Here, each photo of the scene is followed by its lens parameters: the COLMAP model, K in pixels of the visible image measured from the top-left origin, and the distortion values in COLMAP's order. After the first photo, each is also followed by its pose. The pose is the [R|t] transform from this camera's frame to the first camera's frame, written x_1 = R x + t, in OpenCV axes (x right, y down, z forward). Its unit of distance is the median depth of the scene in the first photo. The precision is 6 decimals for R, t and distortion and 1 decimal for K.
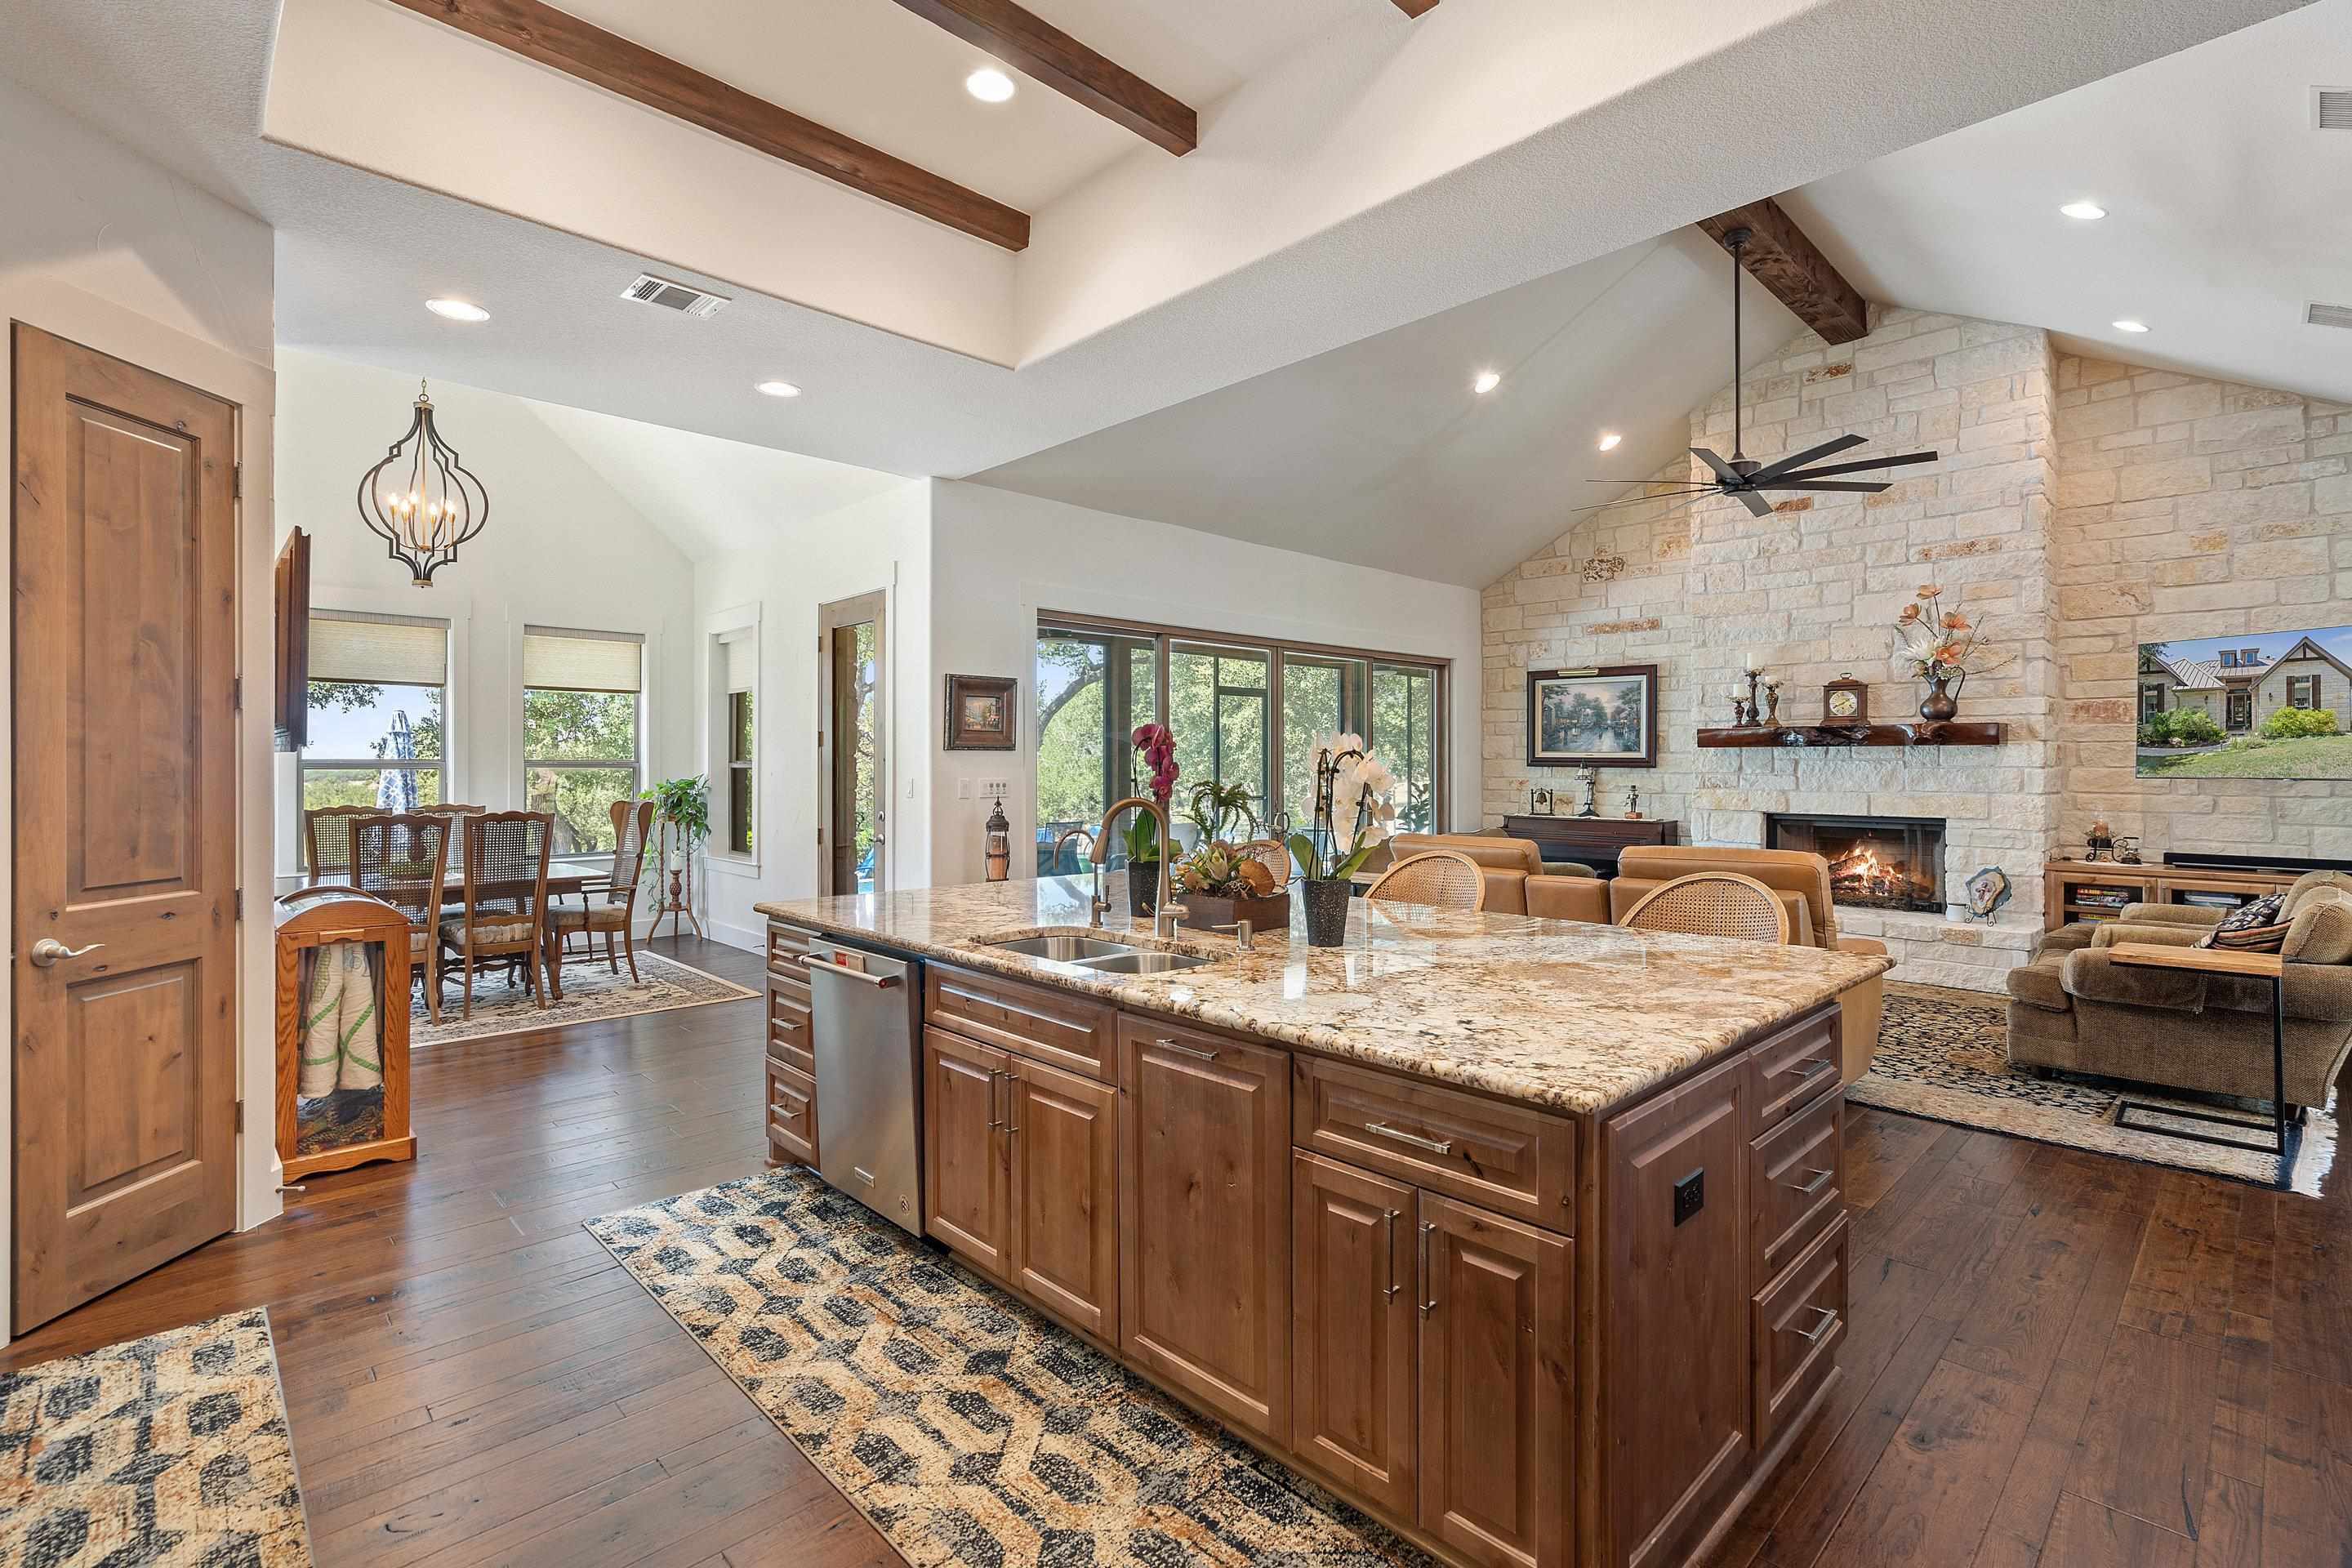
lens RADIAL K [[1075.0, 0, 1172.2], [0, 1075.0, 774.0], [0, 0, 1]] dist [-0.001491, 0.000485]
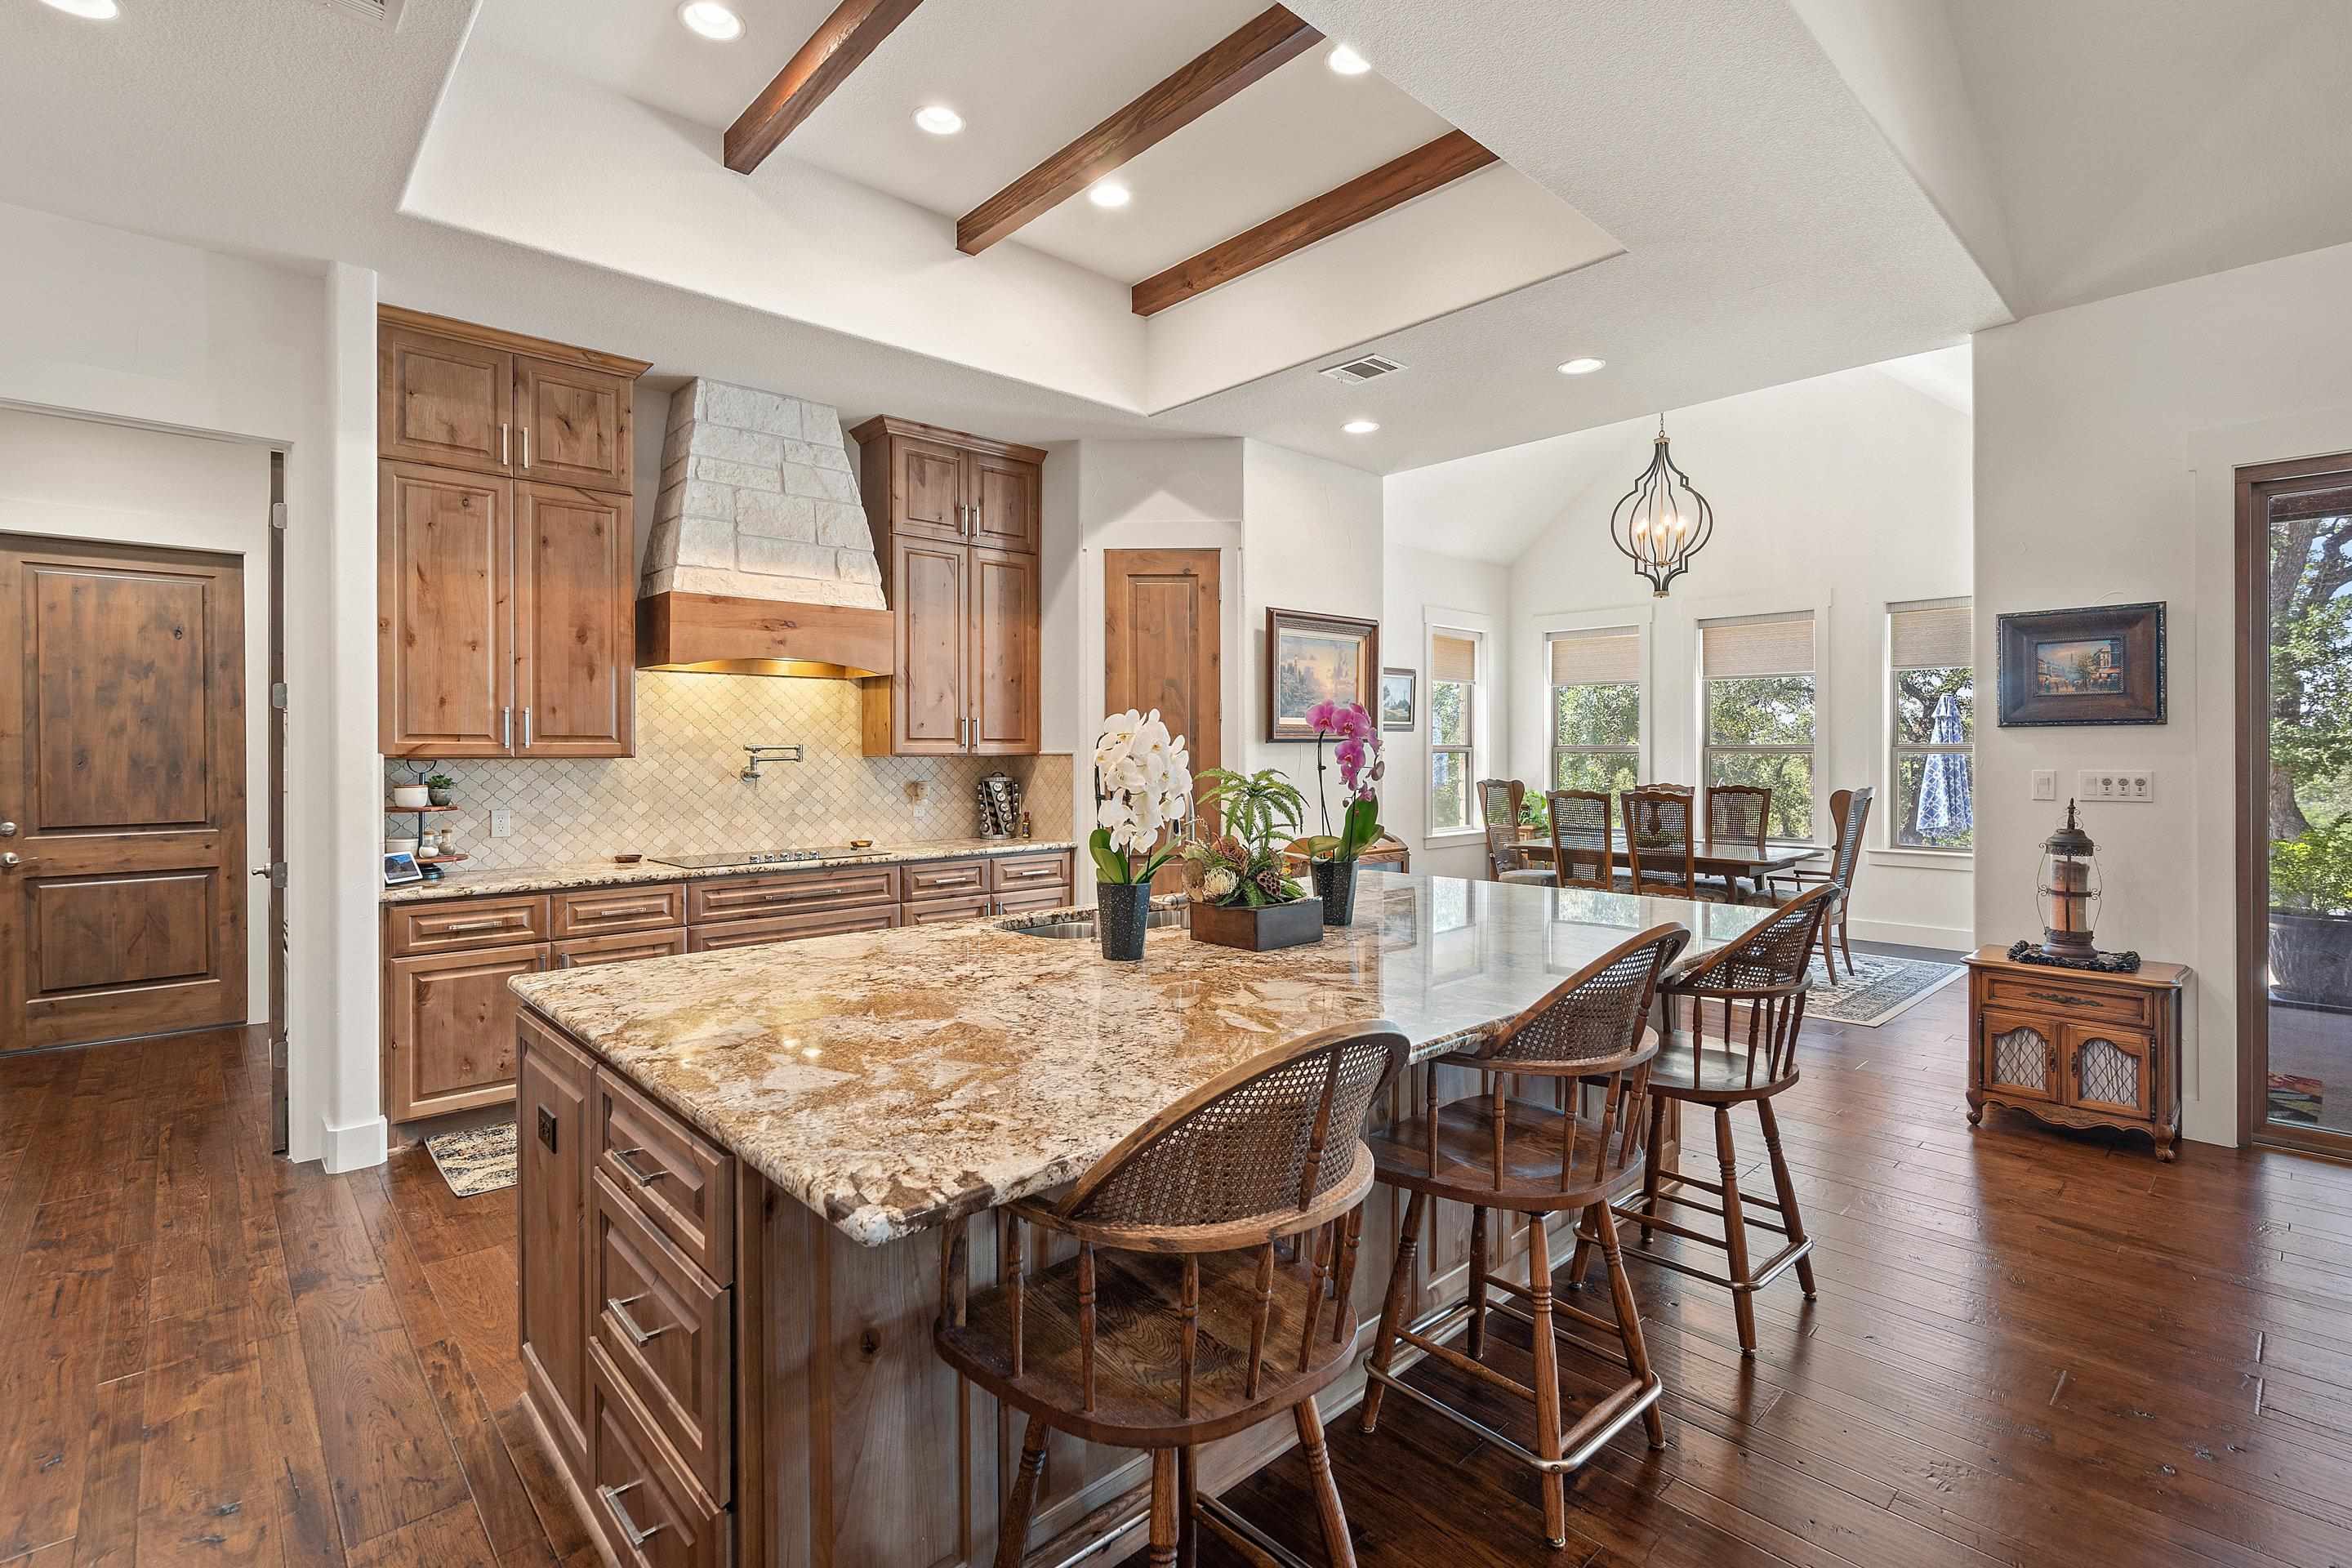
lens RADIAL K [[1075.0, 0, 1173.4], [0, 1075.0, 761.0], [0, 0, 1]] dist [-0.001491, 0.000485]
pose [[-0.012397, 0.009194, -0.999881, 0.480879], [-0.005832, 0.999940, 0.009267, -0.003811], [0.999906, 0.005946, -0.012343, 0.494931]]
